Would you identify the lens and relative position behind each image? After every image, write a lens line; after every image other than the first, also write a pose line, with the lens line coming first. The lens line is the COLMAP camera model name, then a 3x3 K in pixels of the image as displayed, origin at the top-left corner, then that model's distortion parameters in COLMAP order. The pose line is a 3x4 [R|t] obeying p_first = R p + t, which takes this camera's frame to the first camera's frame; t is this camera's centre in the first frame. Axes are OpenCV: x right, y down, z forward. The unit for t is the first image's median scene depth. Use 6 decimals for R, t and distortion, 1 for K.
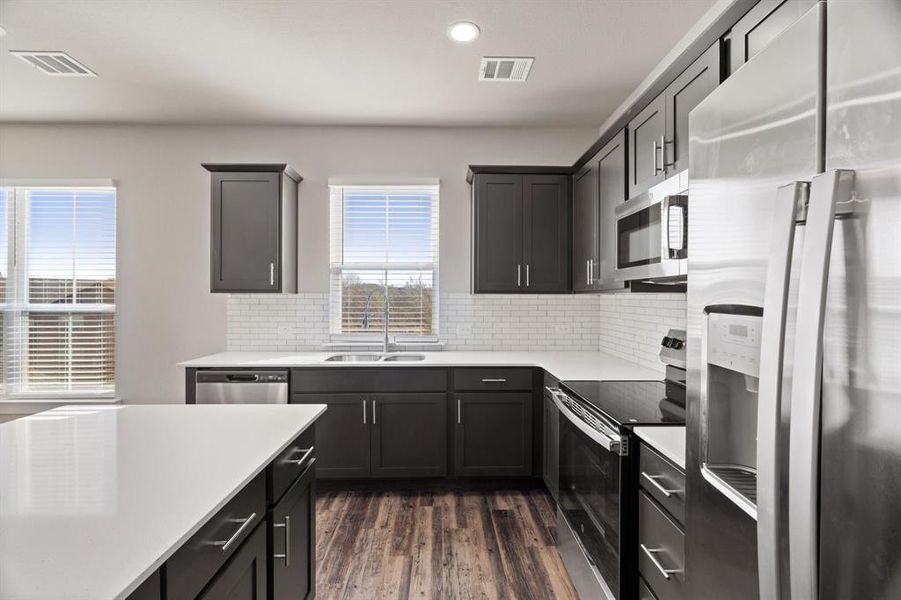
lens RADIAL K [[415.3, 0, 453.0], [0, 415.3, 298.1], [0, 0, 1]] dist [-0.003503, 0.000460]
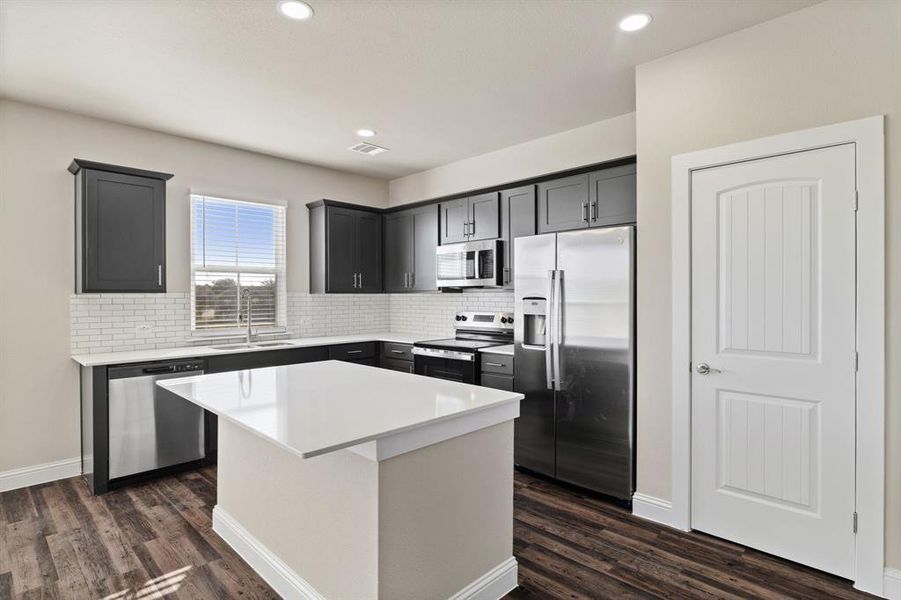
lens RADIAL K [[470.4, 0, 455.1], [0, 470.4, 296.0], [0, 0, 1]] dist [-0.005961, -0.000257]
pose [[0.715335, -0.004260, 0.698769, -0.736661], [0.006630, 0.999978, -0.000691, 0.001636], [-0.698750, 0.005127, 0.715347, -0.406831]]
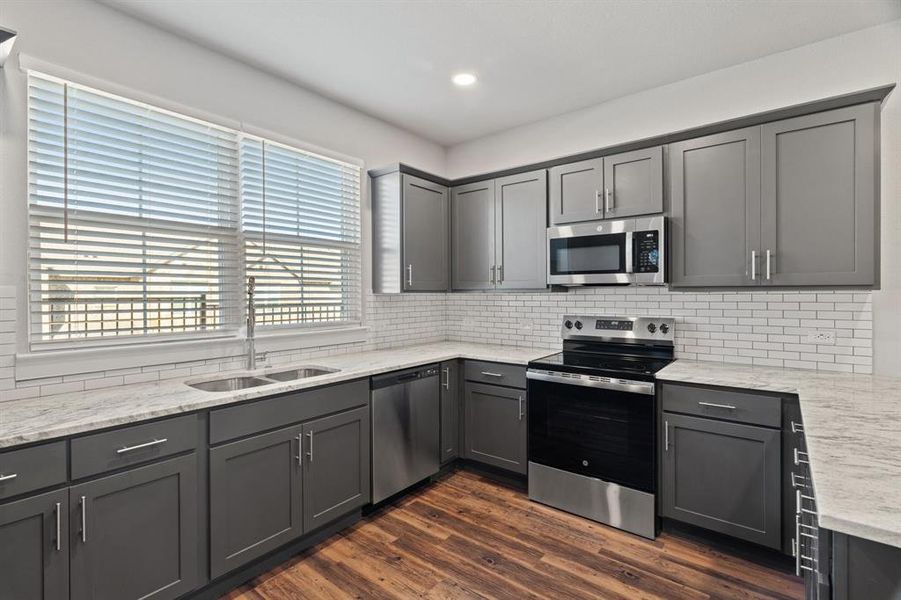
lens RADIAL K [[415.3, 0, 460.7], [0, 415.3, 287.8], [0, 0, 1]] dist [-0.003503, 0.000460]
pose [[0.622373, -0.001802, 0.782719, -0.617110], [0.011019, 0.999918, -0.006460, -0.015016], [-0.782643, 0.012645, 0.622342, 0.273048]]
